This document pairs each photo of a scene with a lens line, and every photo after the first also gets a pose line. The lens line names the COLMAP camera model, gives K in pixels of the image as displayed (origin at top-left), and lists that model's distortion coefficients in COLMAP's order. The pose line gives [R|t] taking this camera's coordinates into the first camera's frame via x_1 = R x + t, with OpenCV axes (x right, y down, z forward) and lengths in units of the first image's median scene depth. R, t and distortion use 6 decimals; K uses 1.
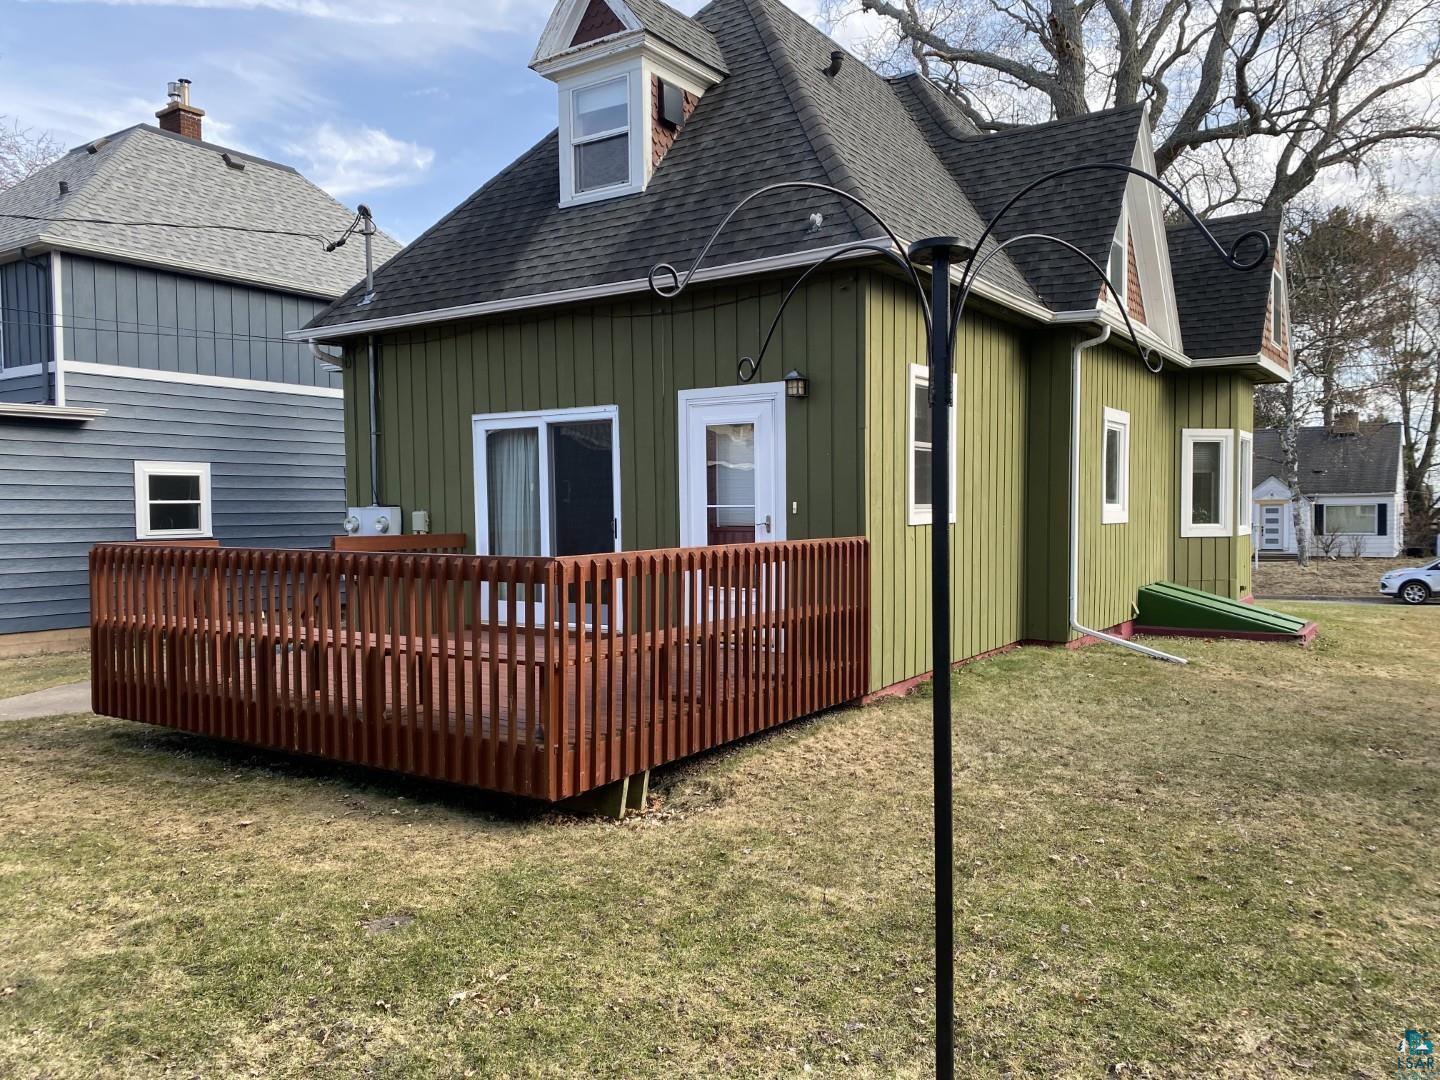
lens RADIAL K [[1091.3, 0, 720.0], [0, 1091.3, 540.0], [0, 0, 1]] dist [0.006314, -0.042384]
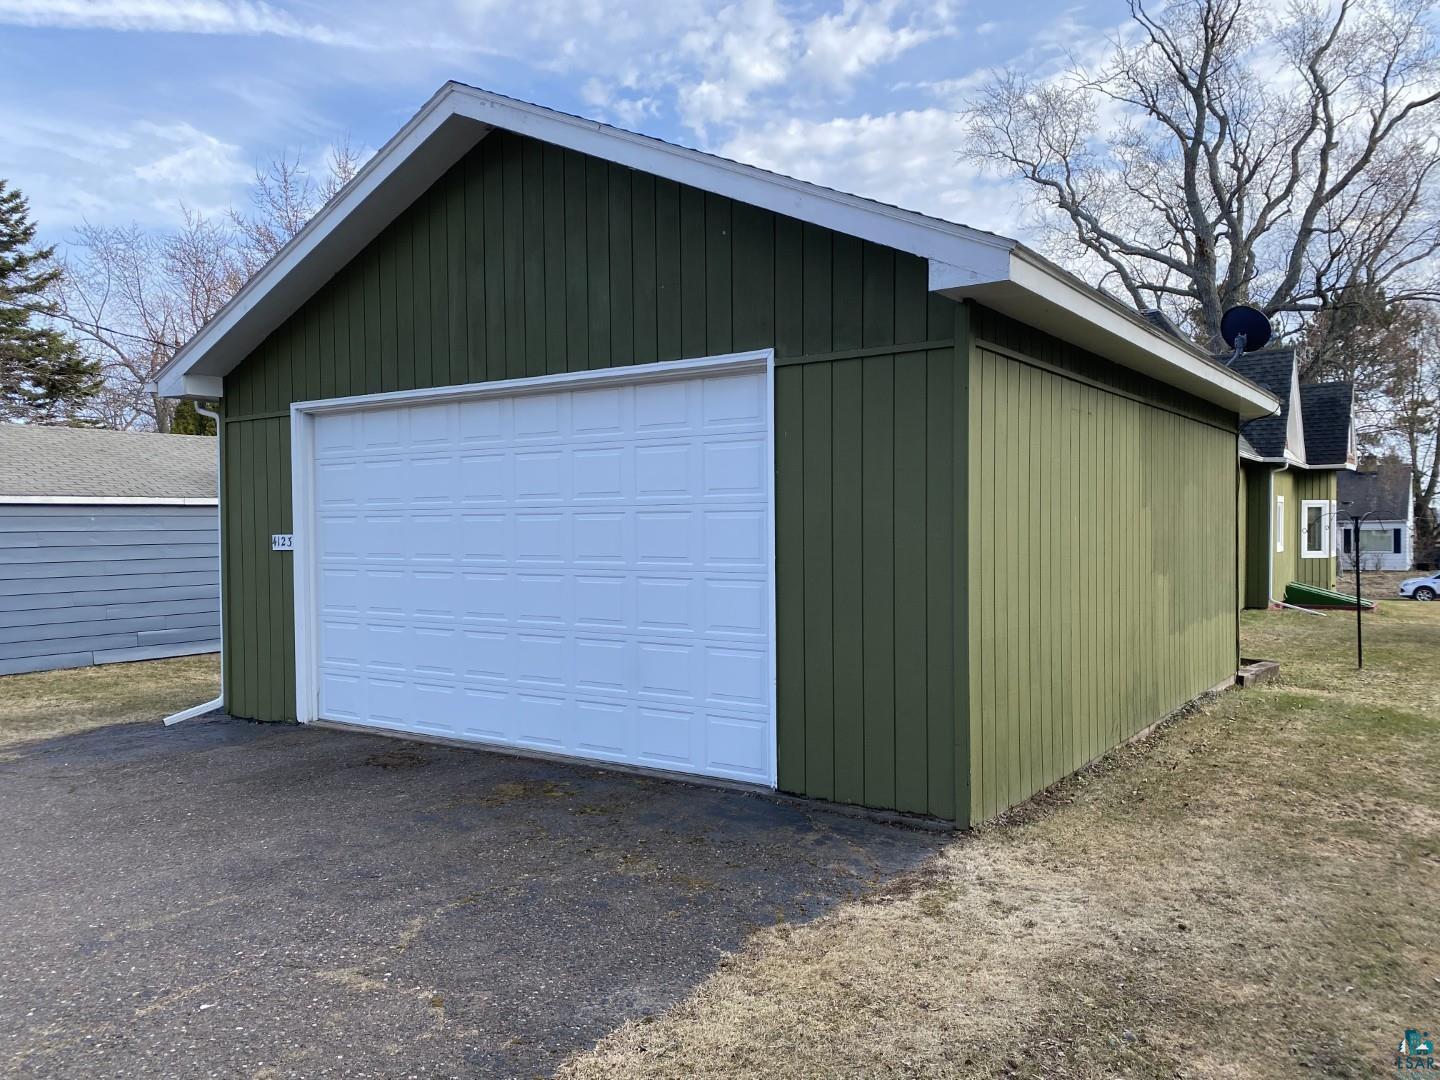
lens RADIAL K [[1091.3, 0, 720.0], [0, 1091.3, 540.0], [0, 0, 1]] dist [0.006314, -0.042384]
pose [[0.999985, -0.004502, -0.003249, -0.256174], [0.004449, 0.999857, -0.016289, -0.003492], [0.003321, 0.016274, 0.999862, -0.392069]]
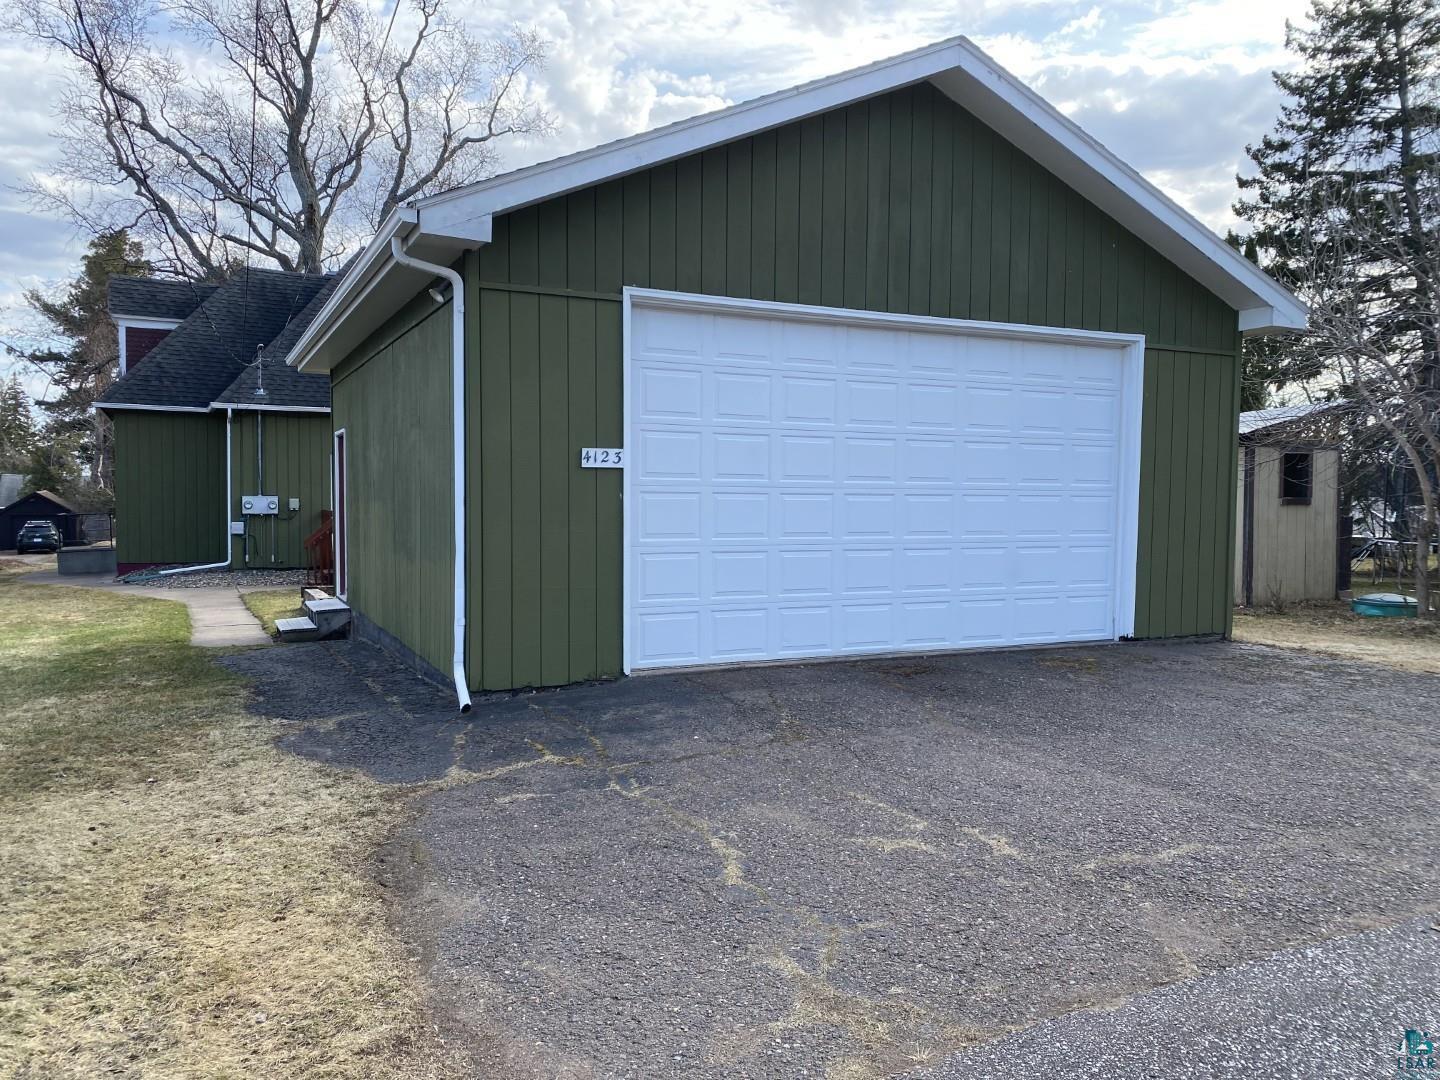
lens RADIAL K [[1086.2, 0, 715.9], [0, 1086.2, 486.4], [0, 0, 1]] dist [0.065530, -0.000715]
pose [[0.512079, 0.013614, 0.858830, -0.539715], [0.013409, 0.999626, -0.023841, 0.003296], [-0.858834, 0.023725, 0.511705, -0.250155]]
